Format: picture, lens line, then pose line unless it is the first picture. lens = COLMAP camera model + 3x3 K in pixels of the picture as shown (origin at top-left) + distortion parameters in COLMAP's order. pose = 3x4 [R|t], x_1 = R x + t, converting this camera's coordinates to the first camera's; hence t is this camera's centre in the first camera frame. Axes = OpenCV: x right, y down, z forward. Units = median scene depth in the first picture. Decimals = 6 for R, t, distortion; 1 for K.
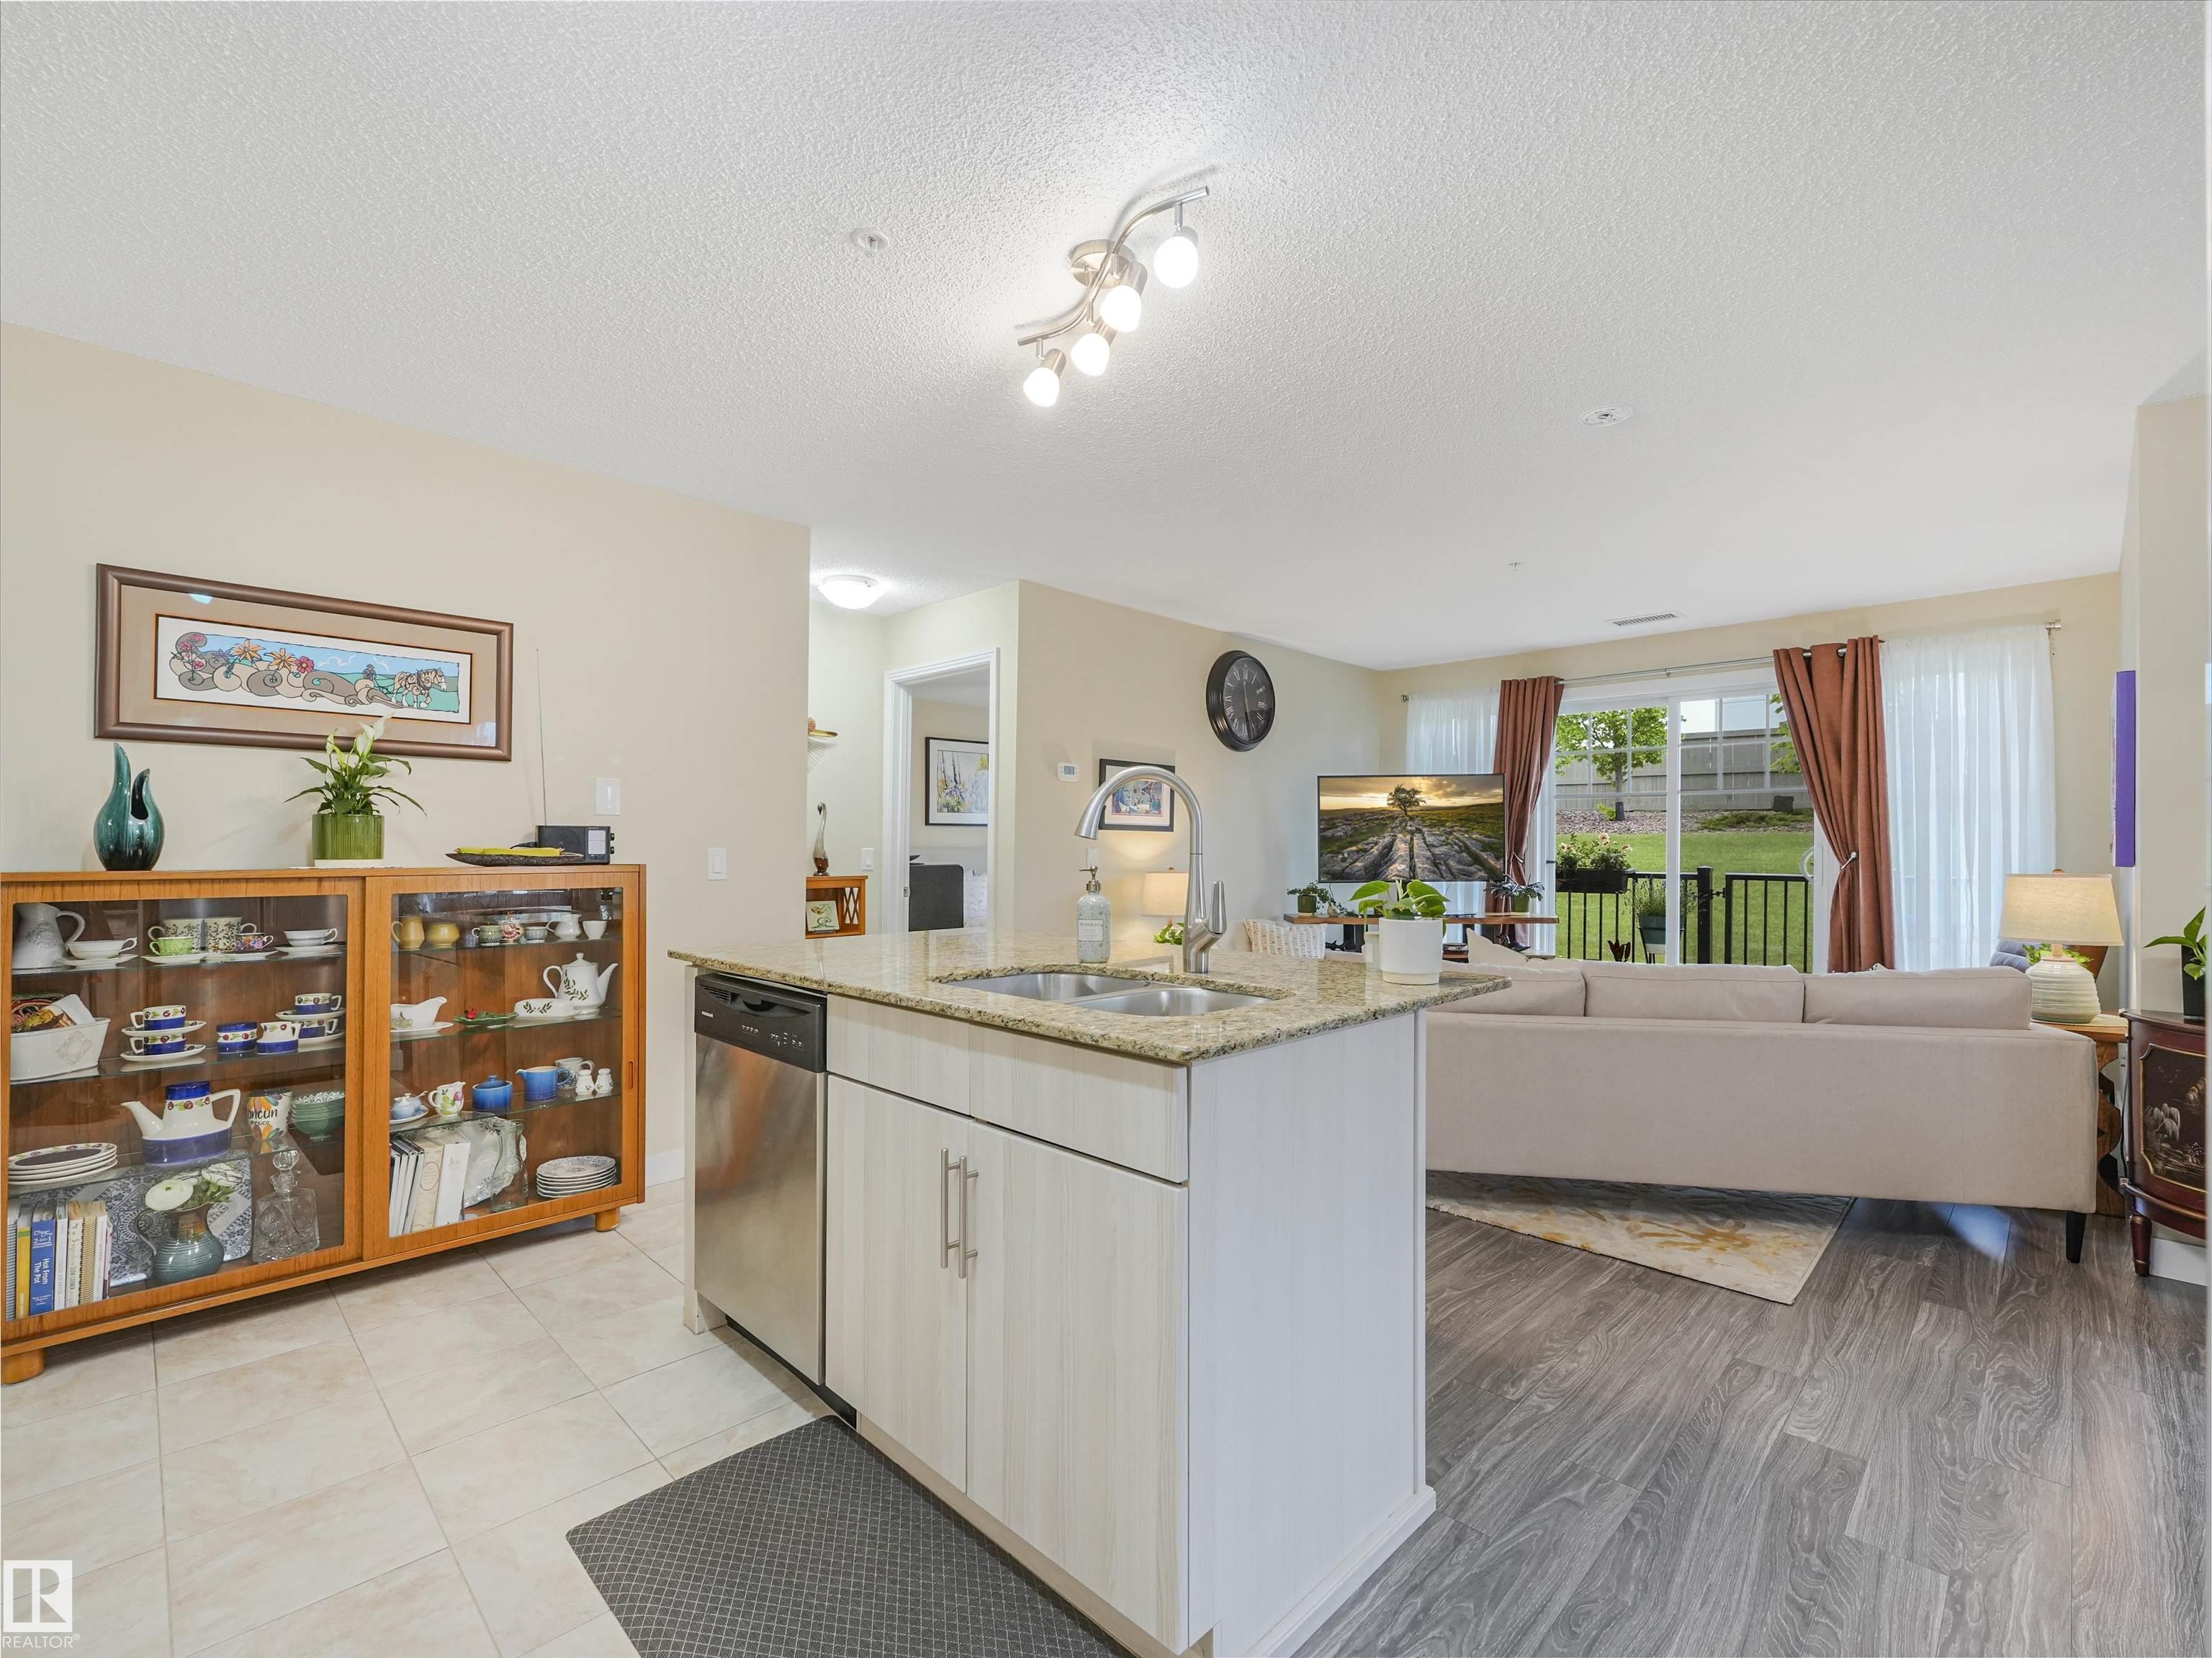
lens RADIAL K [[996.9, 0, 1106.0], [0, 996.9, 829.0], [0, 0, 1]] dist [0.014253, -0.005086]
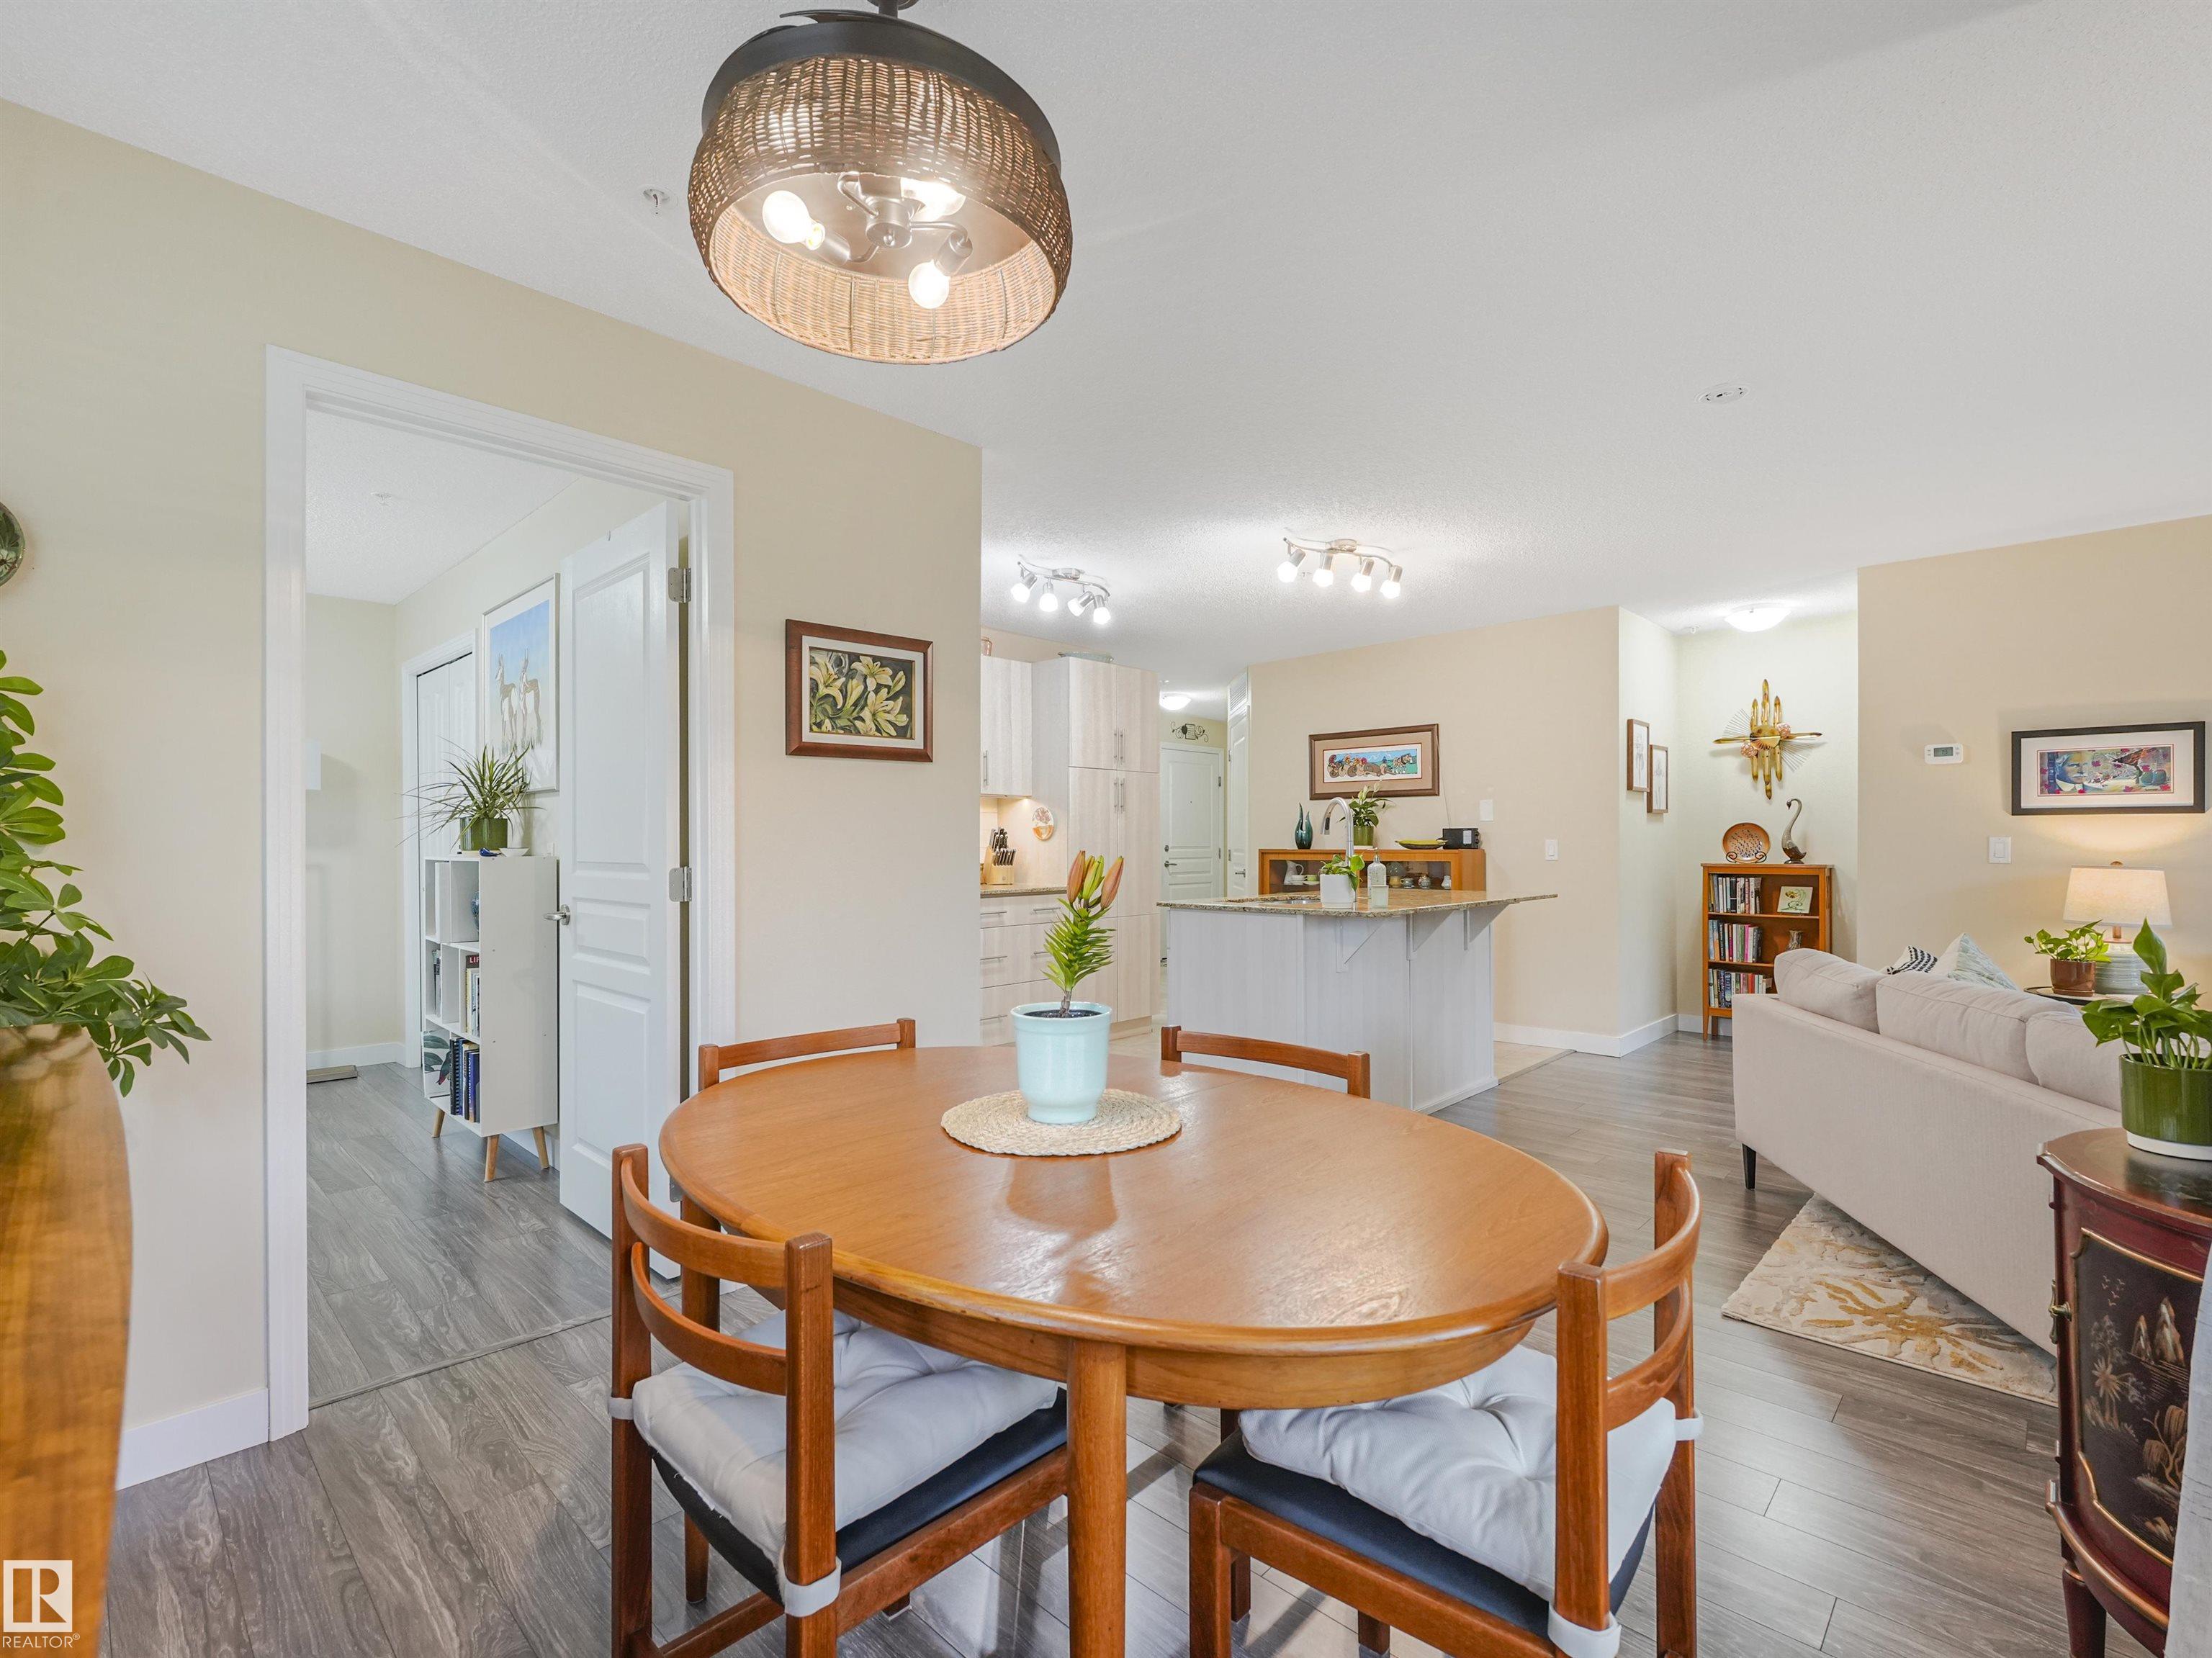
lens RADIAL K [[996.9, 0, 1106.0], [0, 996.9, 829.0], [0, 0, 1]] dist [0.014253, -0.005086]
pose [[0.011150, -0.021067, -0.999716, 1.378222], [0.018203, 0.999617, -0.020862, 0.026572], [0.999772, -0.017965, 0.011529, 0.362292]]
